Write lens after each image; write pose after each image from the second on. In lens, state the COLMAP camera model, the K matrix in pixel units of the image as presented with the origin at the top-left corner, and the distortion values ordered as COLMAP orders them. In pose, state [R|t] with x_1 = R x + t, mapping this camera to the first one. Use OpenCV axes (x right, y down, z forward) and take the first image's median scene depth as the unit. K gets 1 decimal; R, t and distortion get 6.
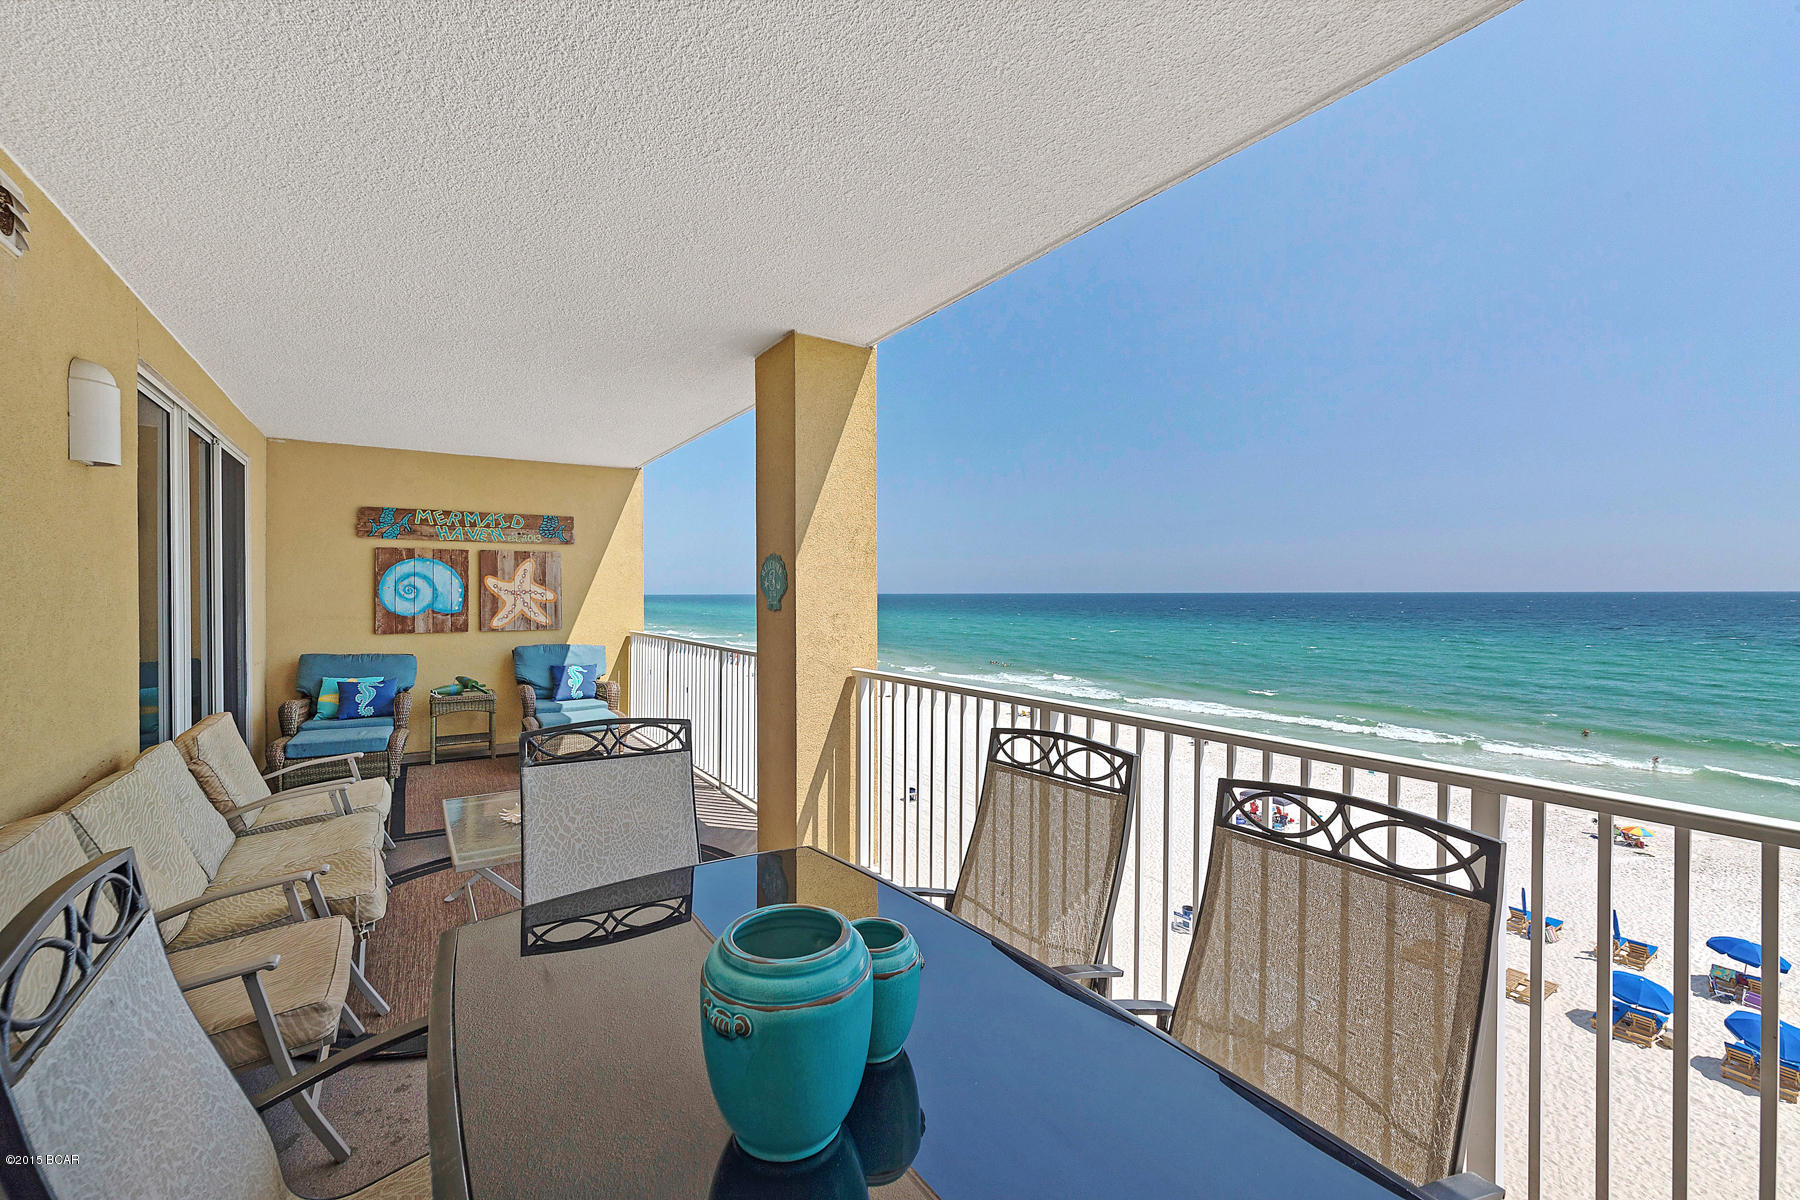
lens RADIAL K [[720.8, 0, 896.0], [0, 720.8, 626.9], [0, 0, 1]] dist [-0.001964, -0.000171]
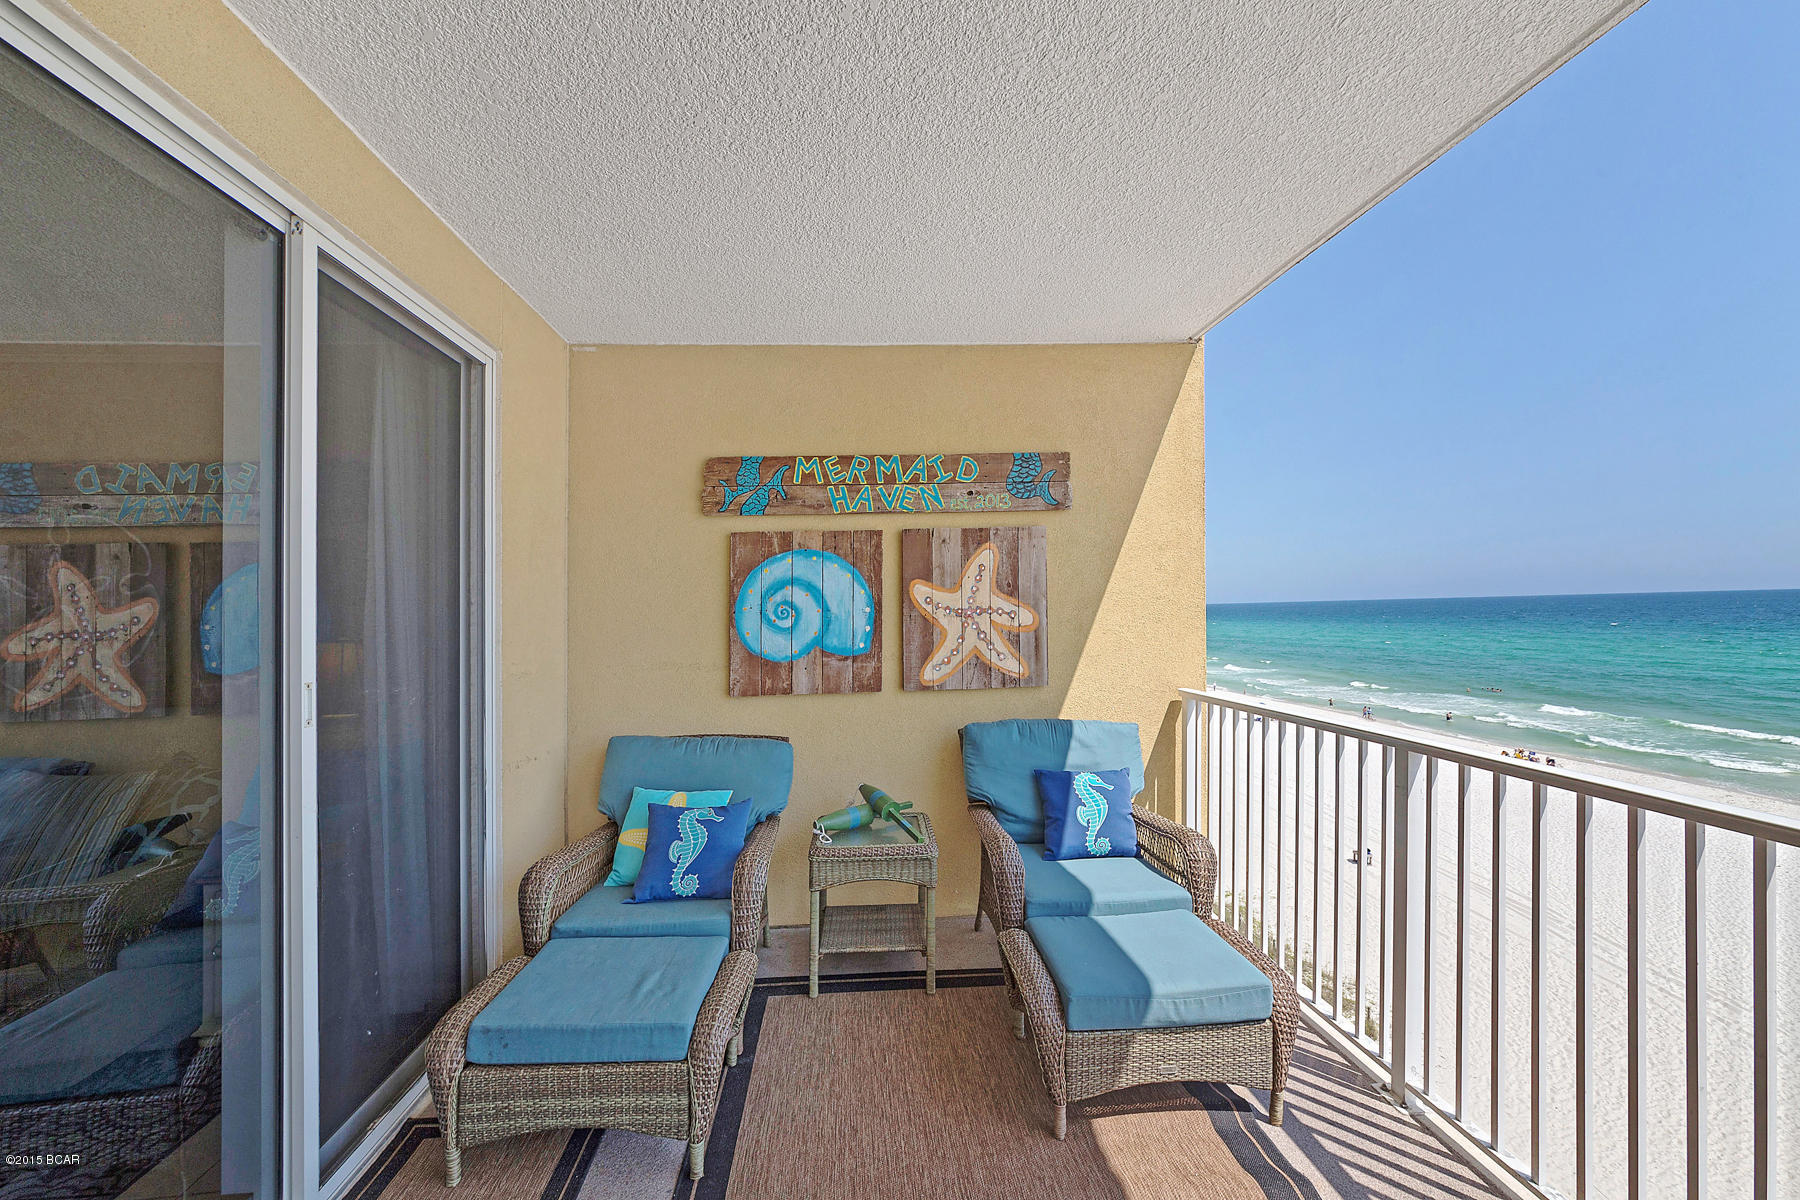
lens RADIAL K [[718.1, 0, 900.0], [0, 718.1, 600.0], [0, 0, 1]] dist [-0.001032, 0.000061]
pose [[0.872706, -0.028341, -0.487422, -0.335212], [0.001196, 0.998435, -0.055913, -0.029431], [0.488244, 0.048212, 0.871374, 0.564330]]
